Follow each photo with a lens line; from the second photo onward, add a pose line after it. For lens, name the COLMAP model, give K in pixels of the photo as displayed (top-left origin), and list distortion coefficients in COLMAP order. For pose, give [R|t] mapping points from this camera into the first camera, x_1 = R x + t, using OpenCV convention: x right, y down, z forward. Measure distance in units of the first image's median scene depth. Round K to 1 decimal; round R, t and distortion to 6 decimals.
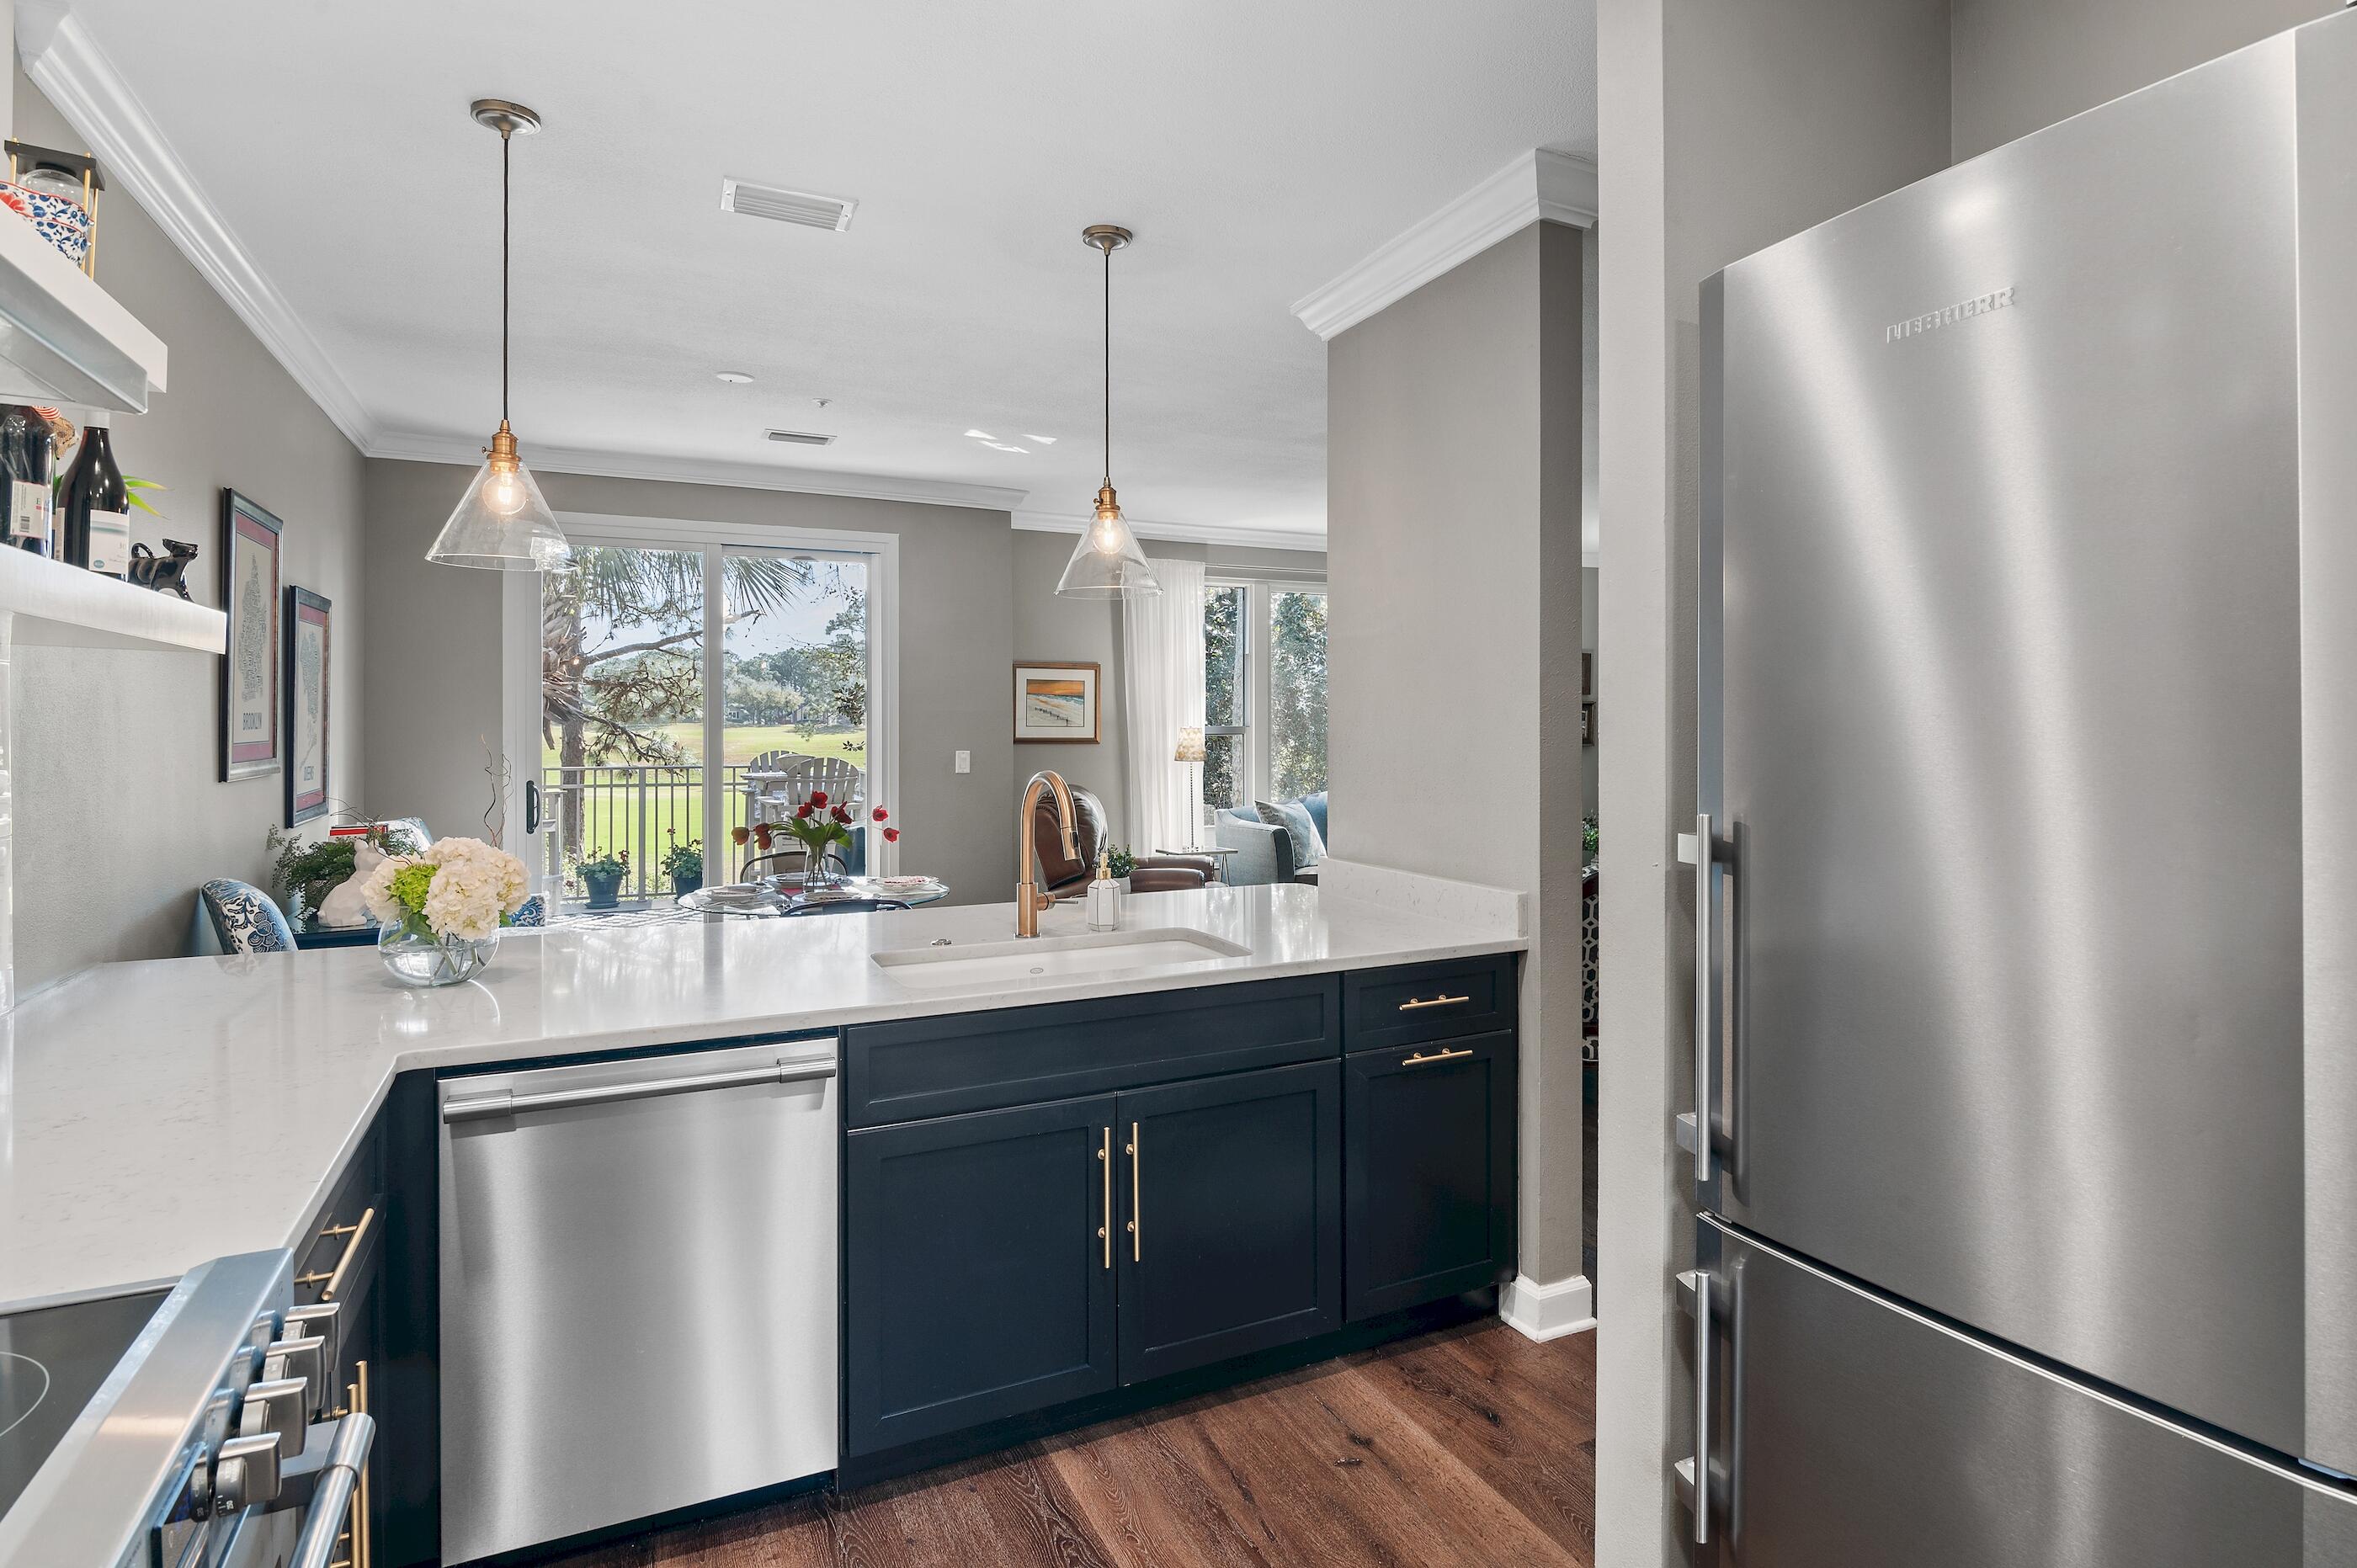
lens RADIAL K [[1280.2, 0, 1249.9], [0, 1280.2, 722.1], [0, 0, 1]] dist [0.001455, 0.000009]
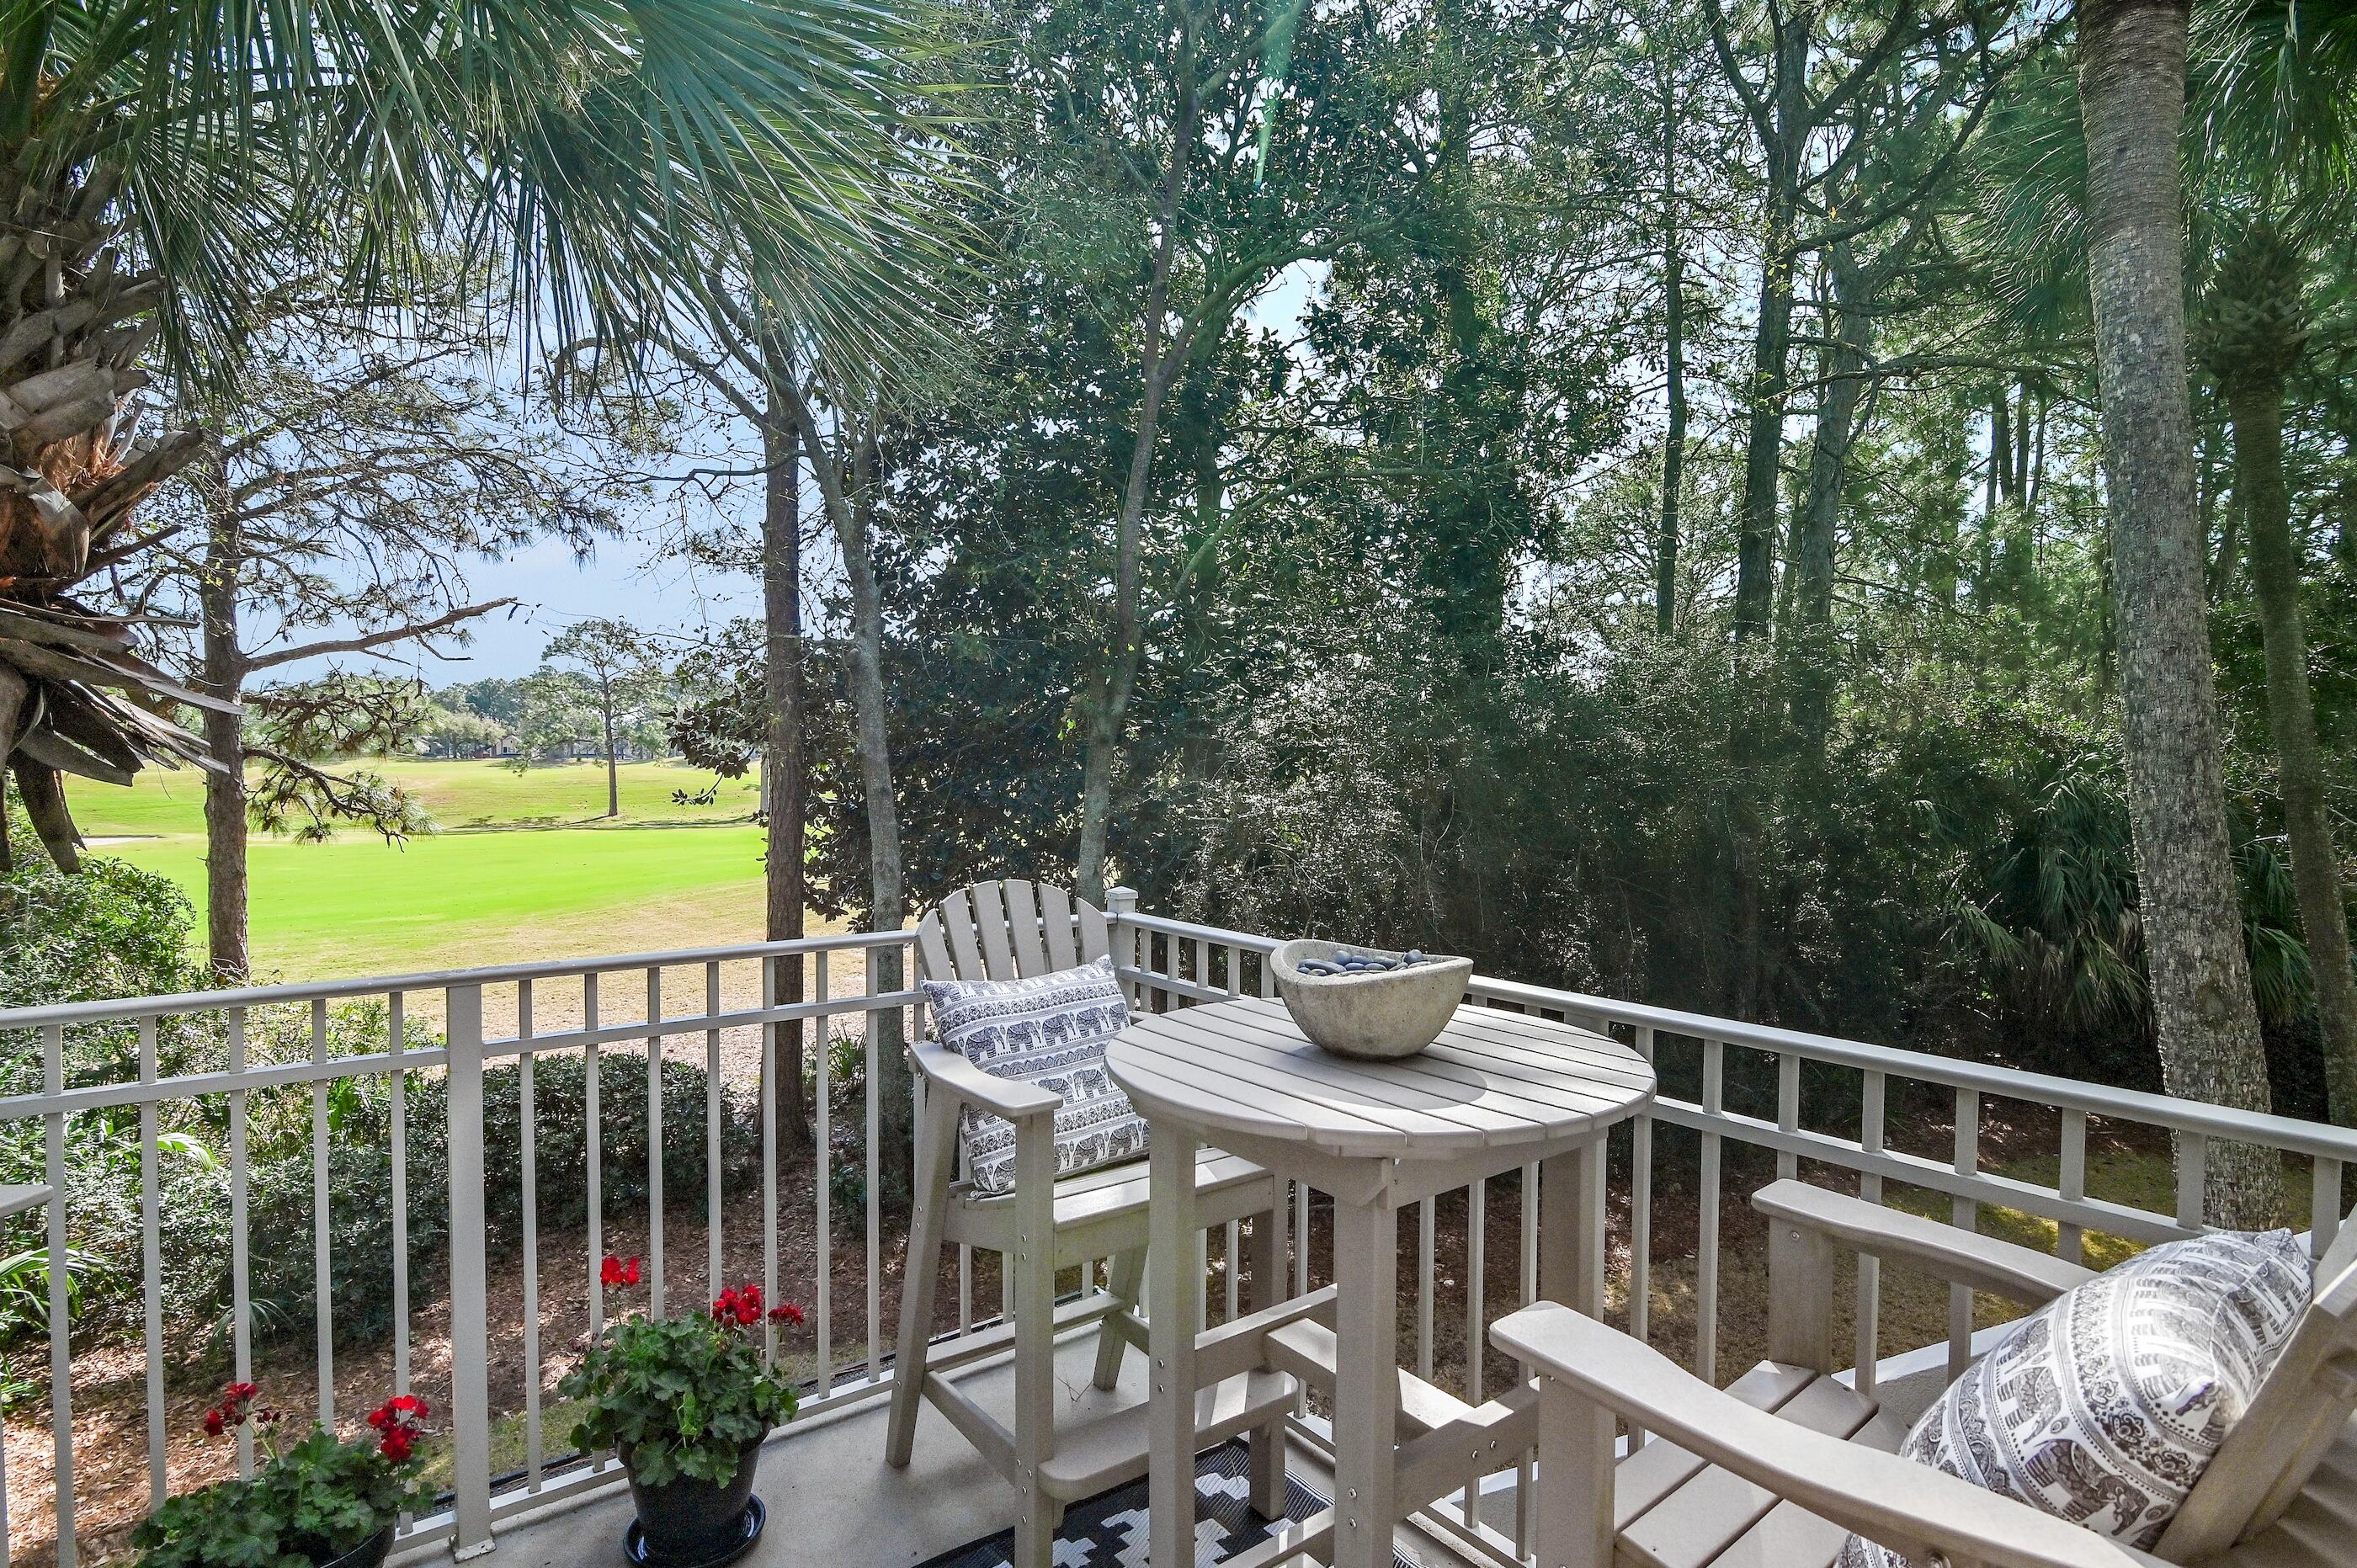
lens RADIAL K [[1202.7, 0, 1179.8], [0, 1202.7, 785.0], [0, 0, 1]] dist [-0.016877, -0.000230]
pose [[0.983565, -0.003584, 0.180517, -0.136491], [-0.000808, 0.999706, 0.024253, -0.001372], [-0.180551, -0.024000, 0.983273, 0.270727]]
